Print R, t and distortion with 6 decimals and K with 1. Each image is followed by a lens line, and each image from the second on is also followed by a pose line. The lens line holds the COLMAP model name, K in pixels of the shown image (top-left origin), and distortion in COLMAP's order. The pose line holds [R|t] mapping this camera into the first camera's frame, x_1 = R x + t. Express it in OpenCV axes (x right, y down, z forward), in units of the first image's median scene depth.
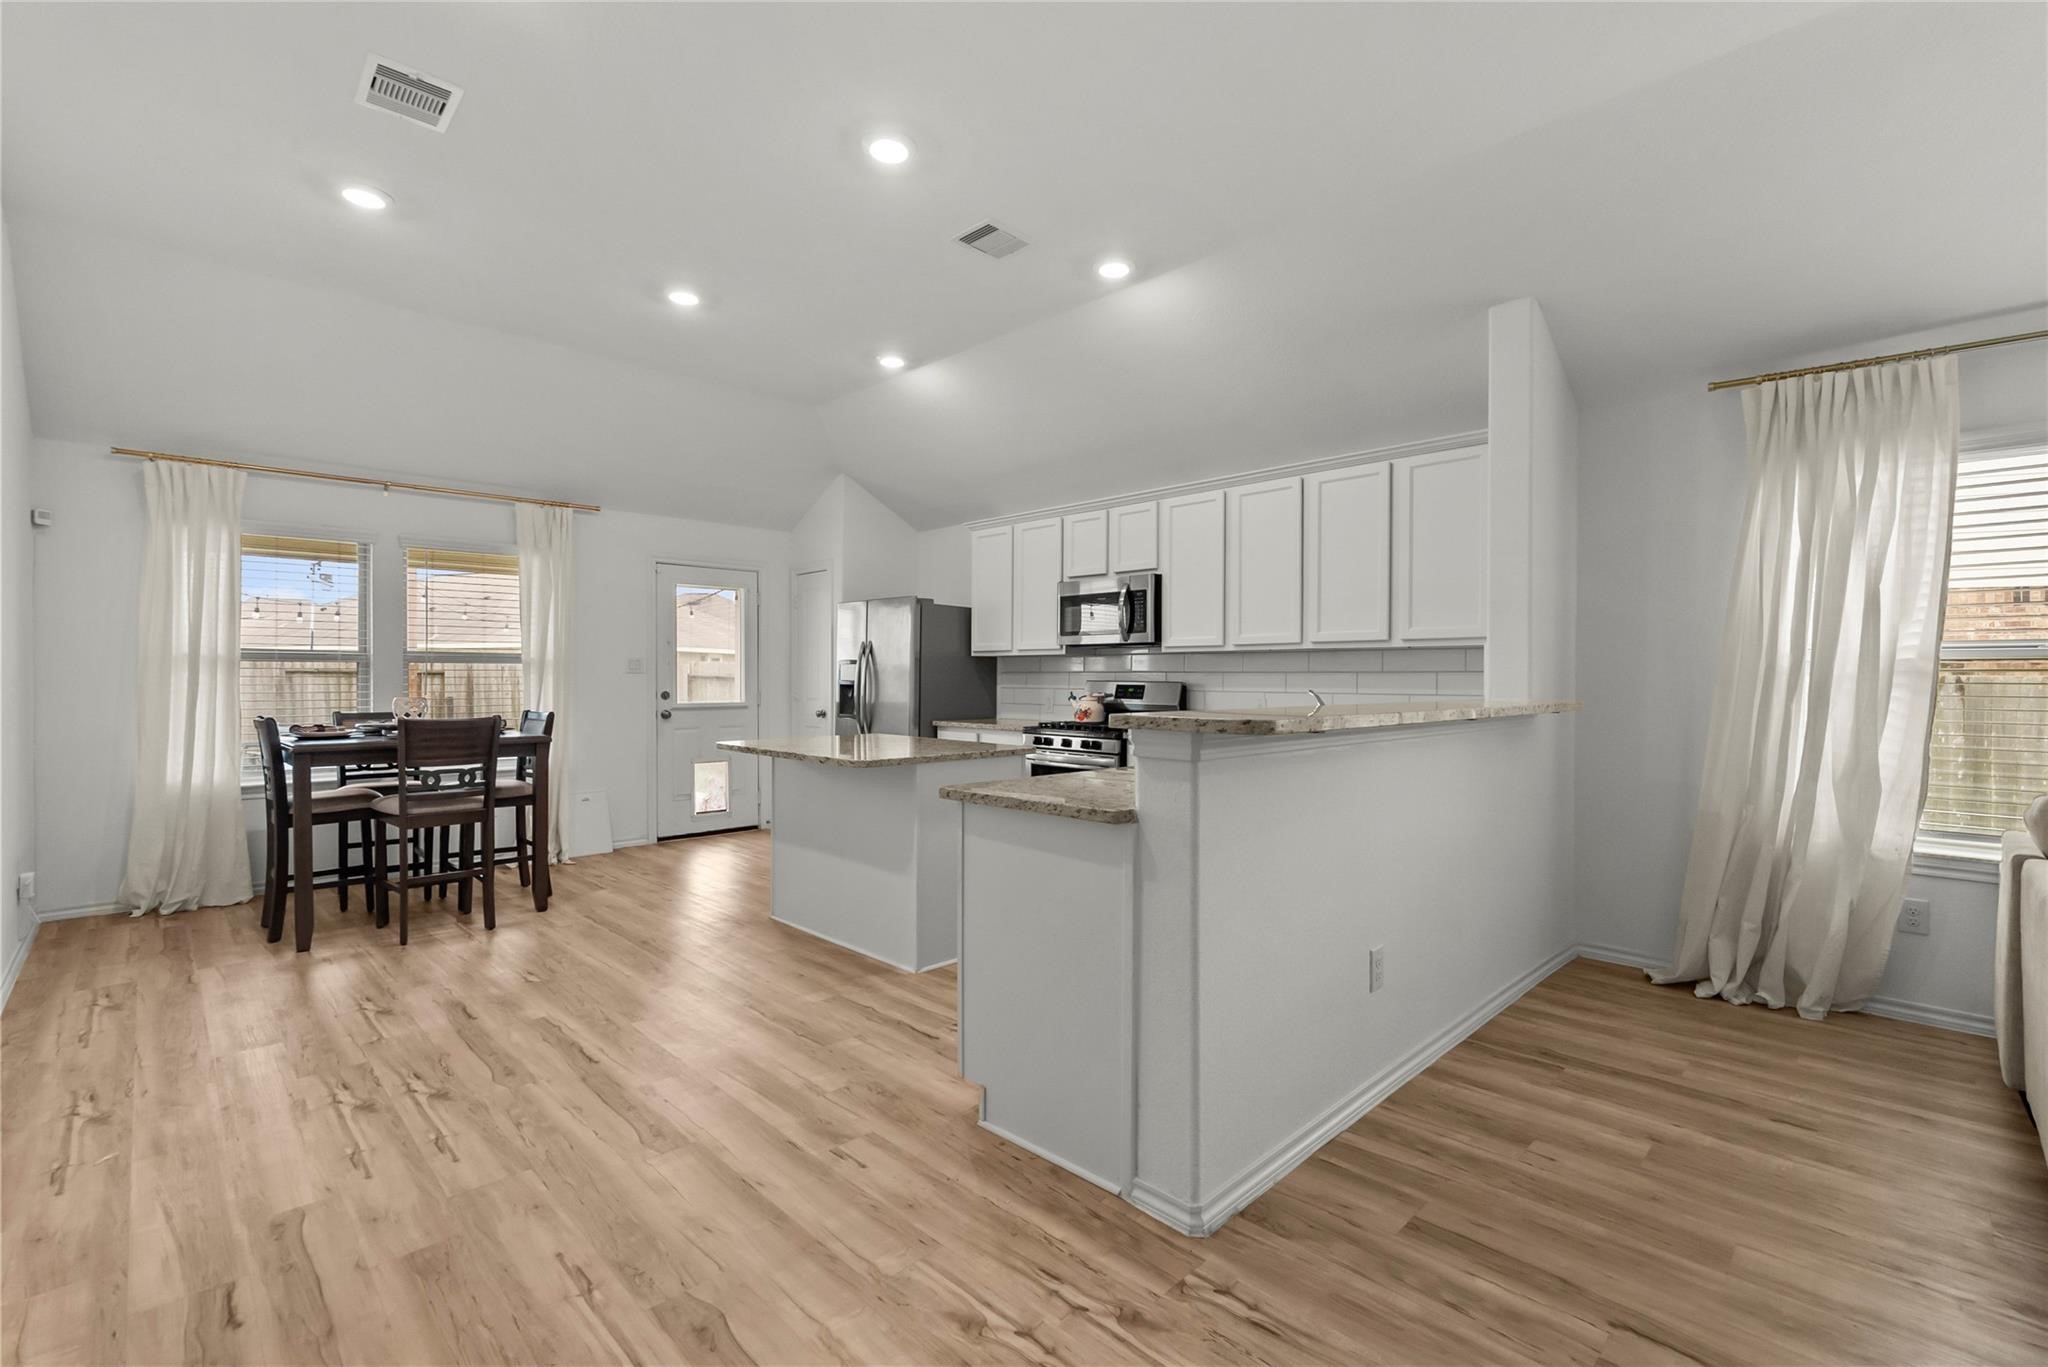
lens RADIAL K [[895.5, 0, 1030.3], [0, 895.5, 685.2], [0, 0, 1]] dist [-0.007527, 0.000739]
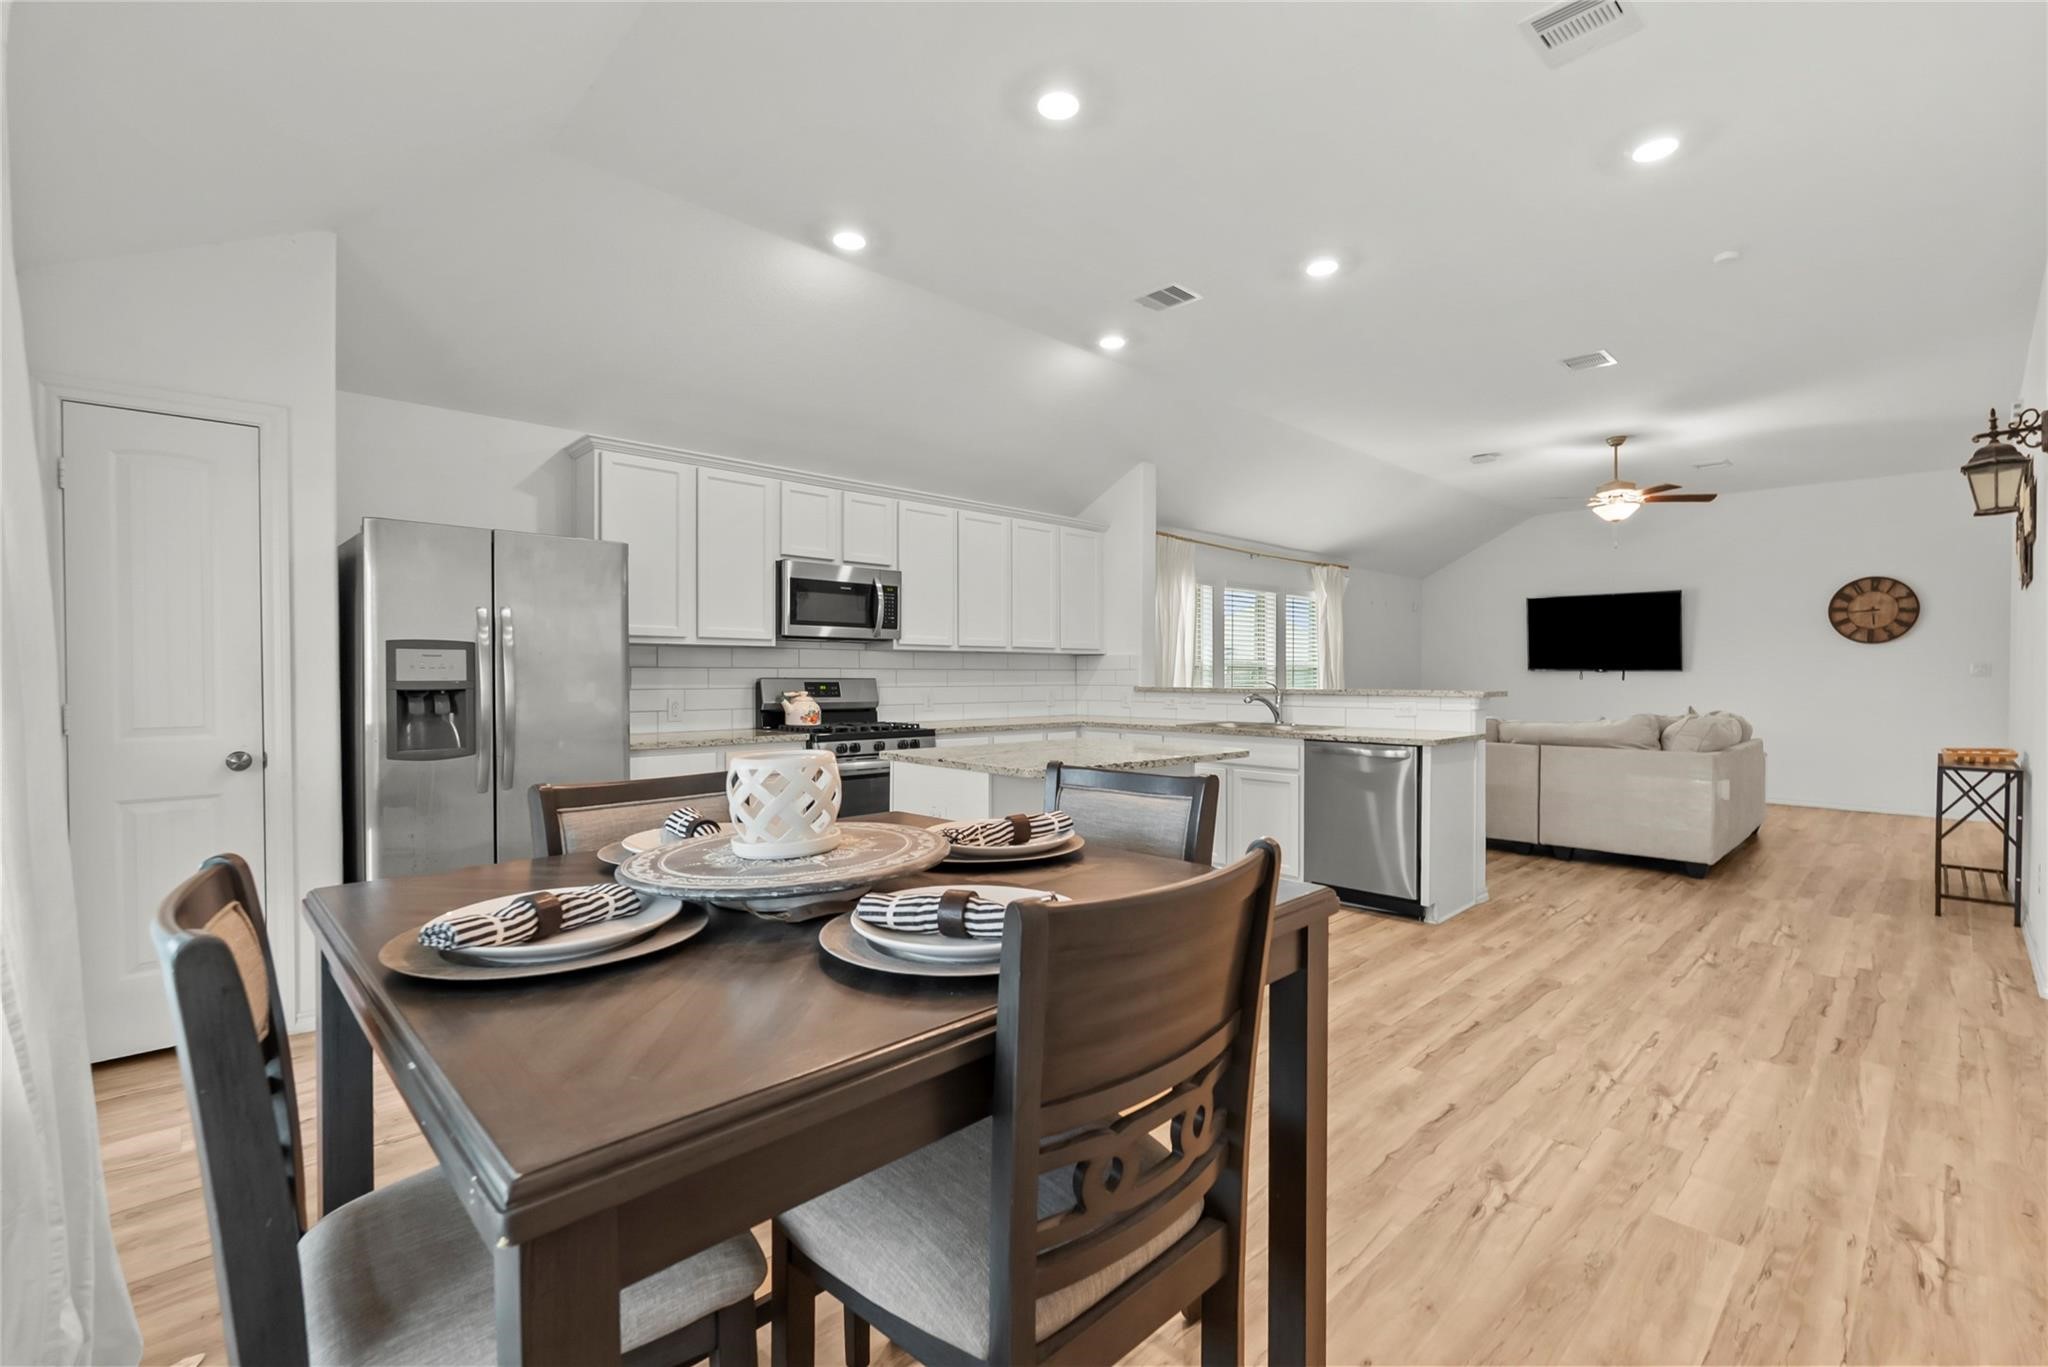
lens RADIAL K [[895.5, 0, 1030.3], [0, 895.5, 685.2], [0, 0, 1]] dist [-0.007527, 0.000739]
pose [[0.019951, -0.015019, 0.999688, -1.018599], [0.007792, 0.999859, 0.014866, -0.011351], [-0.999771, 0.007493, 0.020065, 0.973301]]
